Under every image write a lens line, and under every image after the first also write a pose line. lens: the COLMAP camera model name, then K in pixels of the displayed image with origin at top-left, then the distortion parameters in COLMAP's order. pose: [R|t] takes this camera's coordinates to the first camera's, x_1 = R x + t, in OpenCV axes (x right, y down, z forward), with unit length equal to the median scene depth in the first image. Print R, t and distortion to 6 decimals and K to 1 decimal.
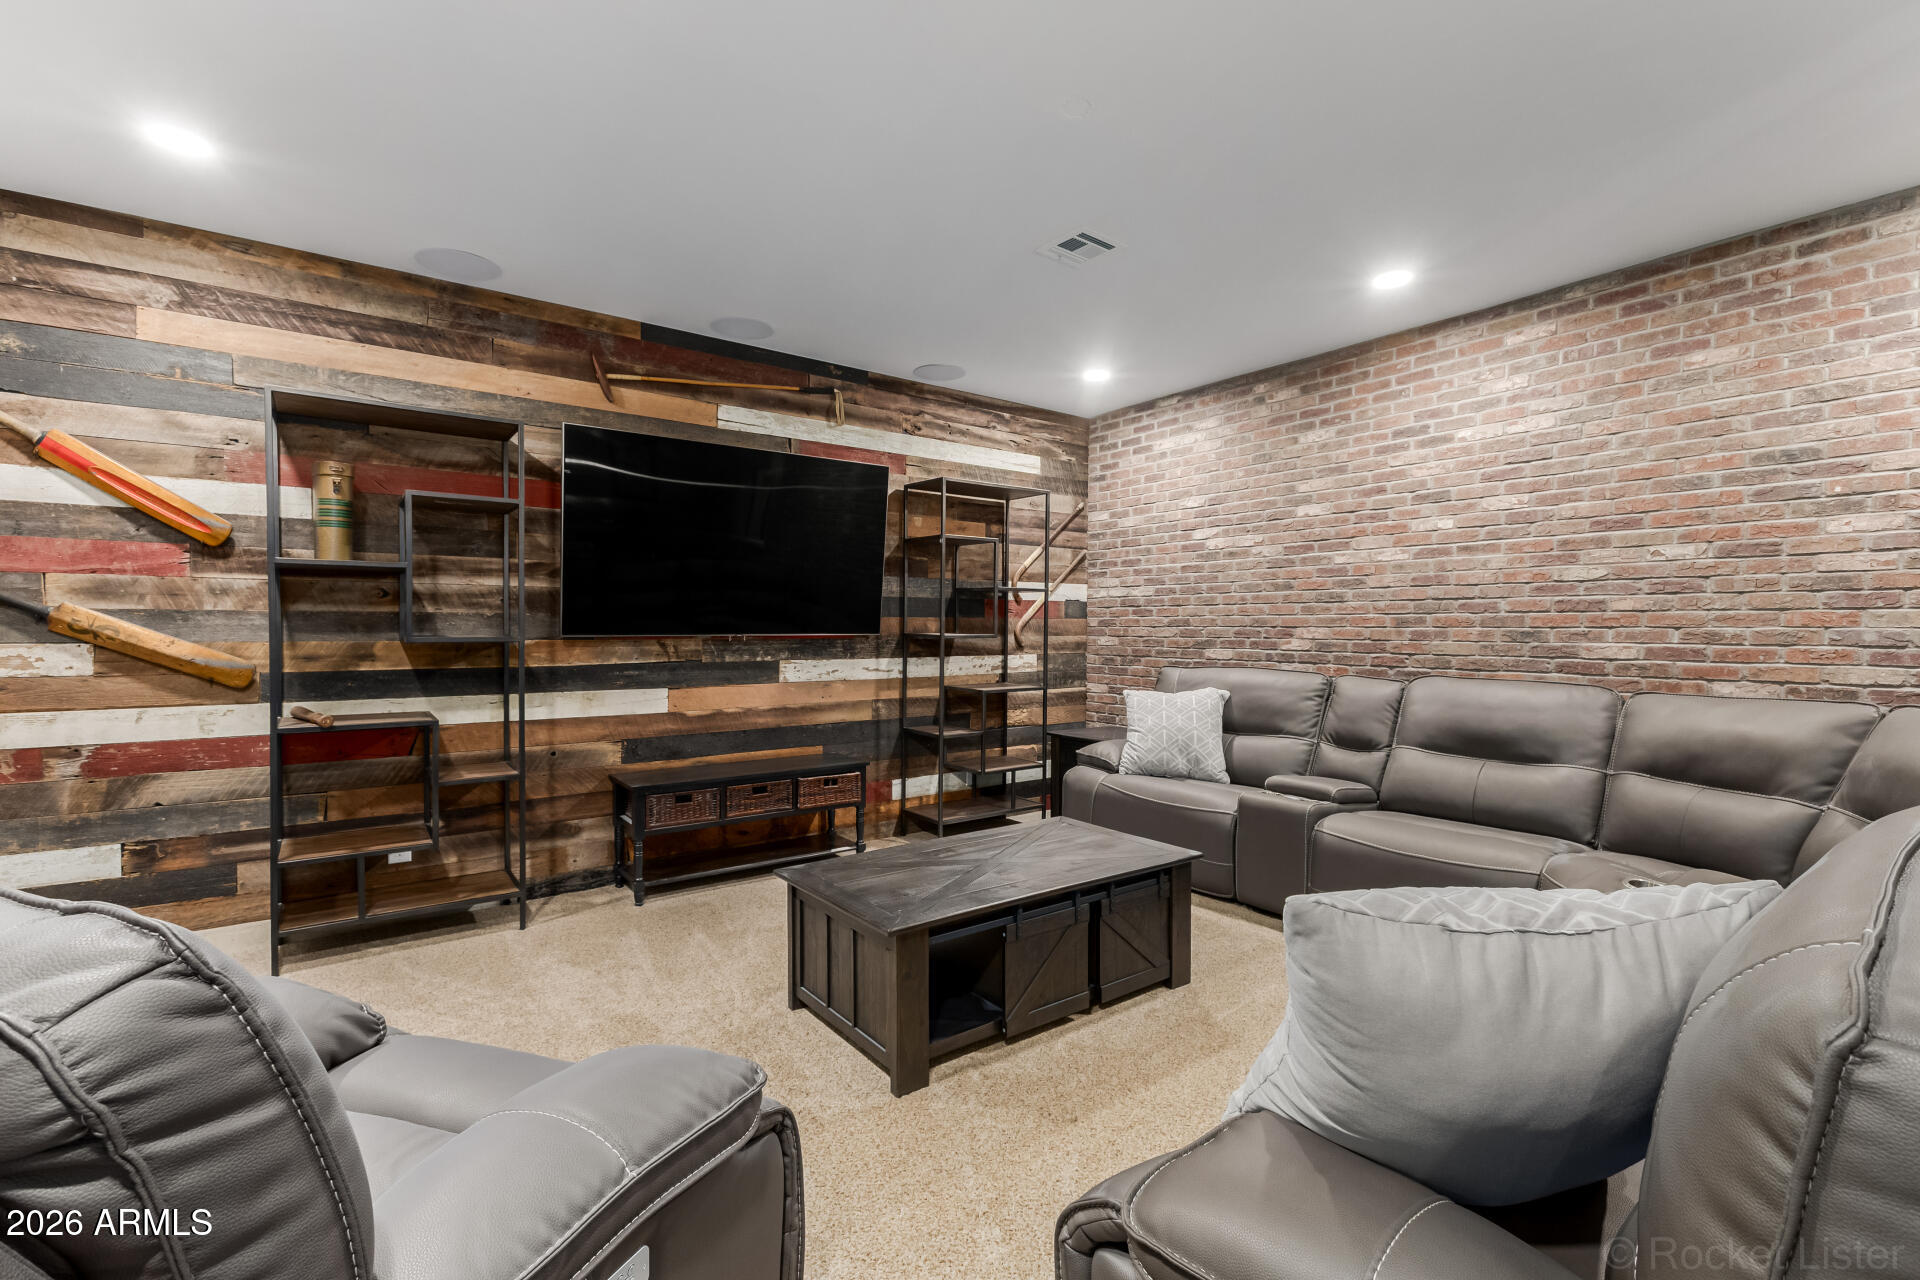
lens RADIAL K [[833.1, 0, 959.4], [0, 833.1, 641.2], [0, 0, 1]] dist [0.002384, 0.000111]
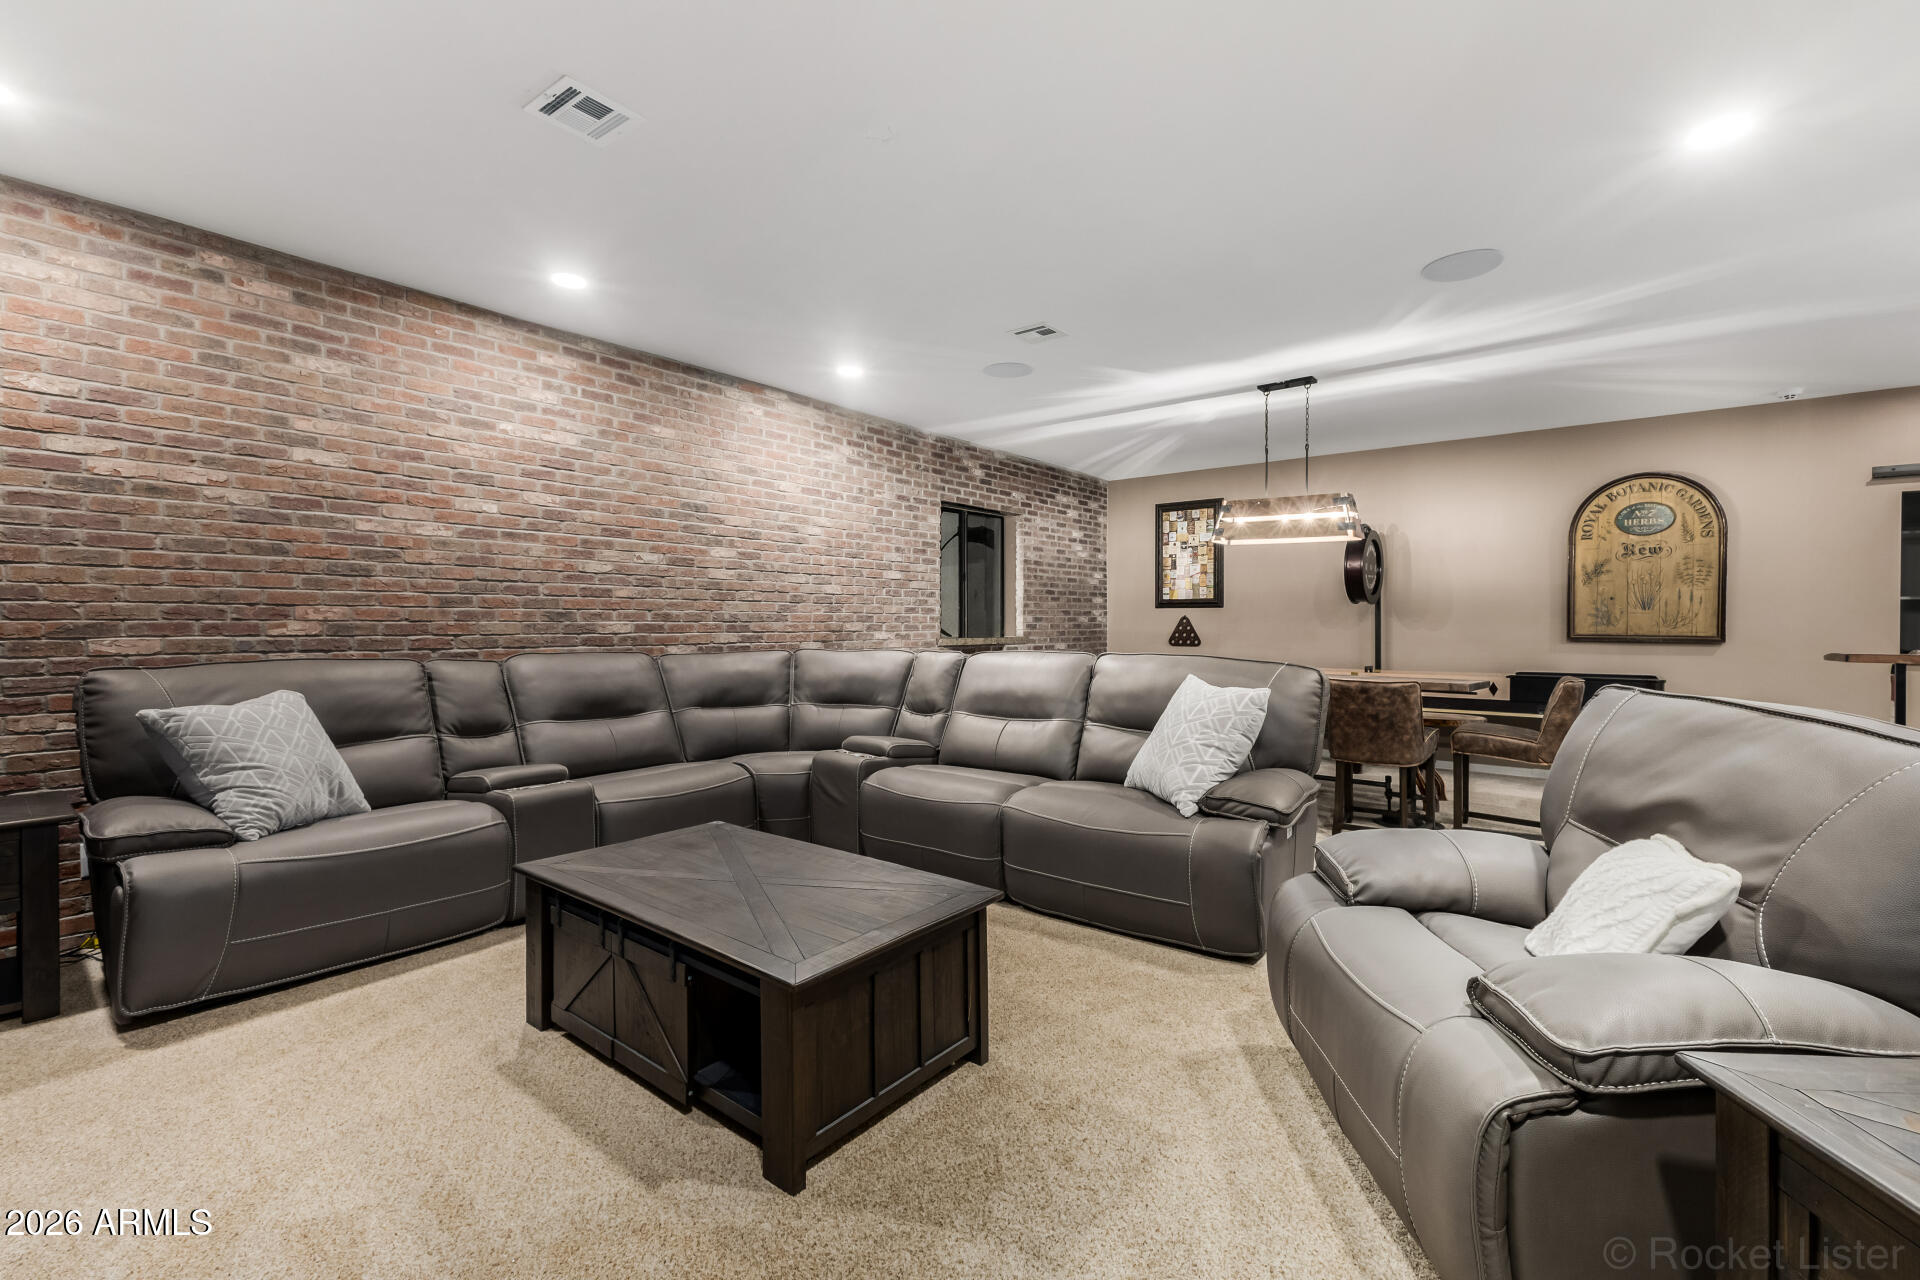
lens RADIAL K [[833.1, 0, 961.4], [0, 833.1, 627.4], [0, 0, 1]] dist [0.002384, 0.000111]
pose [[-0.257023, -0.008440, 0.966368, -0.568376], [0.013058, 0.999840, 0.012205, 0.002537], [-0.966317, 0.015756, -0.256872, 0.703038]]
